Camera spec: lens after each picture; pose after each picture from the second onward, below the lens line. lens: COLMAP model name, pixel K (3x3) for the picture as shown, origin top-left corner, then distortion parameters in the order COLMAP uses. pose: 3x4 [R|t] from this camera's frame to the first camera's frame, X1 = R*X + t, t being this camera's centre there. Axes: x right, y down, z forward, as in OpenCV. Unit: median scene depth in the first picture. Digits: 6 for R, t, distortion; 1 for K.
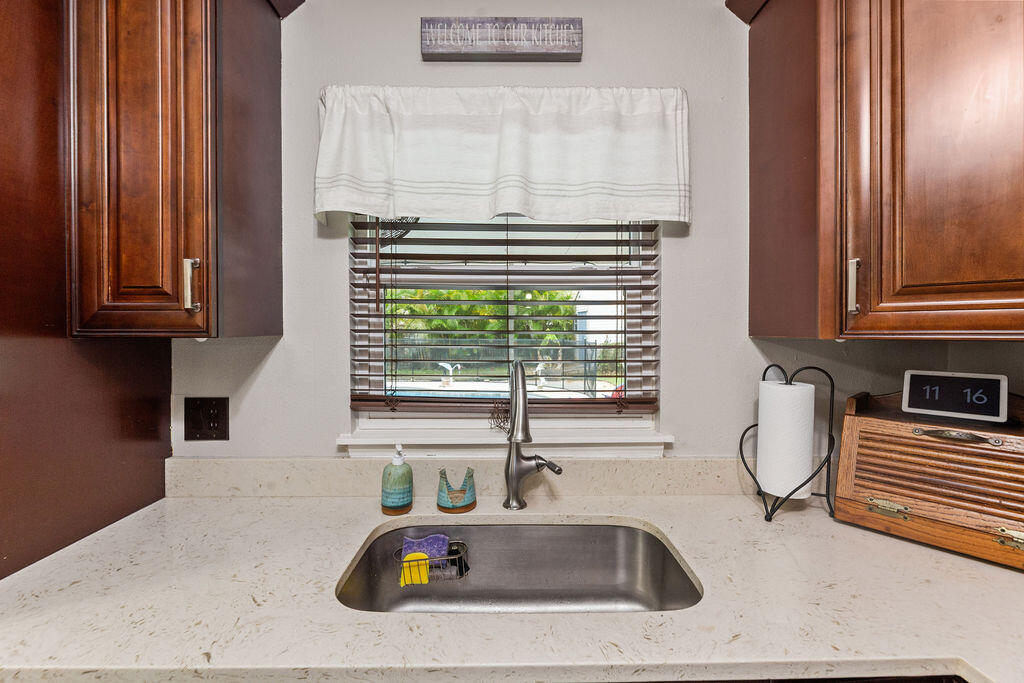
lens RADIAL K [[435.7, 0, 510.2], [0, 435.7, 332.2], [0, 0, 1]] dist [-0.005669, 0.000512]
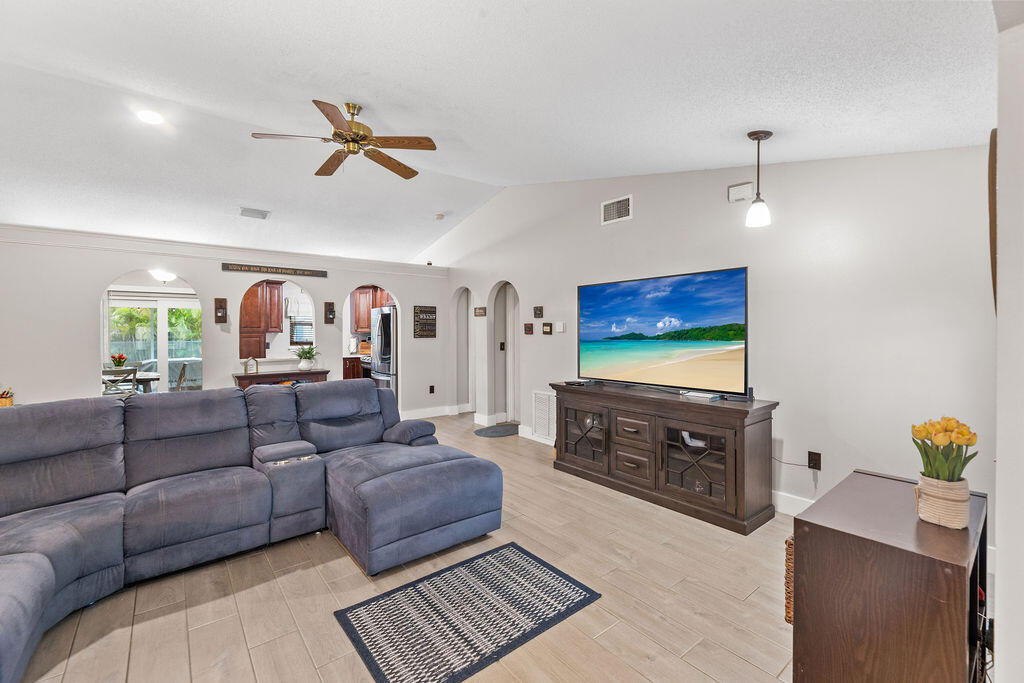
lens RADIAL K [[435.7, 0, 512.3], [0, 435.7, 336.2], [0, 0, 1]] dist [-0.005669, 0.000512]
pose [[0.790412, -0.009375, 0.612503, -1.832703], [0.010381, 0.999944, 0.001908, 0.083781], [-0.612487, 0.004850, 0.790466, -6.650441]]
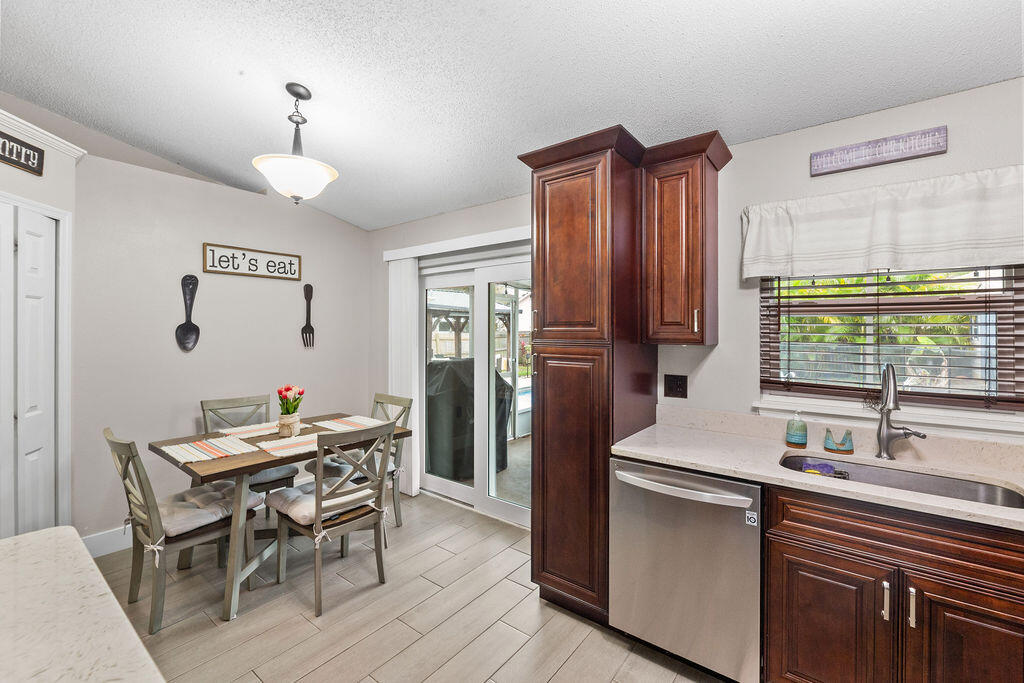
lens RADIAL K [[435.7, 0, 512.3], [0, 435.7, 329.5], [0, 0, 1]] dist [-0.005669, 0.000512]
pose [[0.783212, 0.001057, -0.621754, -0.066920], [-0.008903, 0.999915, -0.009515, -0.028579], [0.621691, 0.012988, 0.783155, -0.992653]]
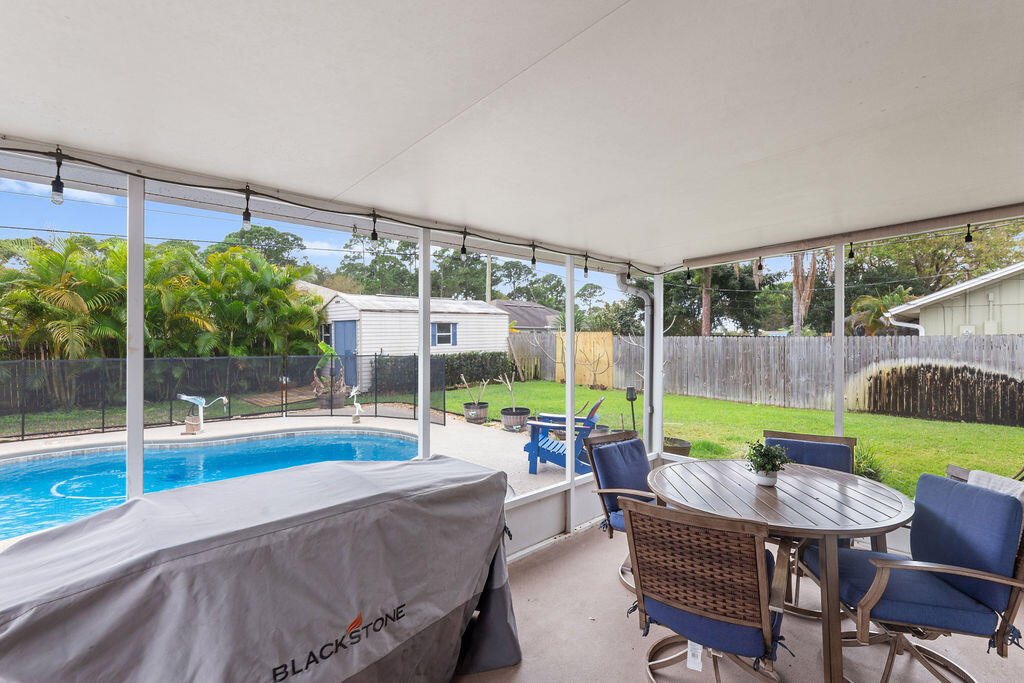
lens RADIAL K [[462.8, 0, 510.8], [0, 462.8, 339.9], [0, 0, 1]] dist [-0.005394, -0.000194]
pose [[0.745778, 0.000728, 0.666194, -2.250776], [0.007384, 0.999929, -0.009360, -0.011105], [-0.666154, 0.011900, 0.745719, 1.632859]]
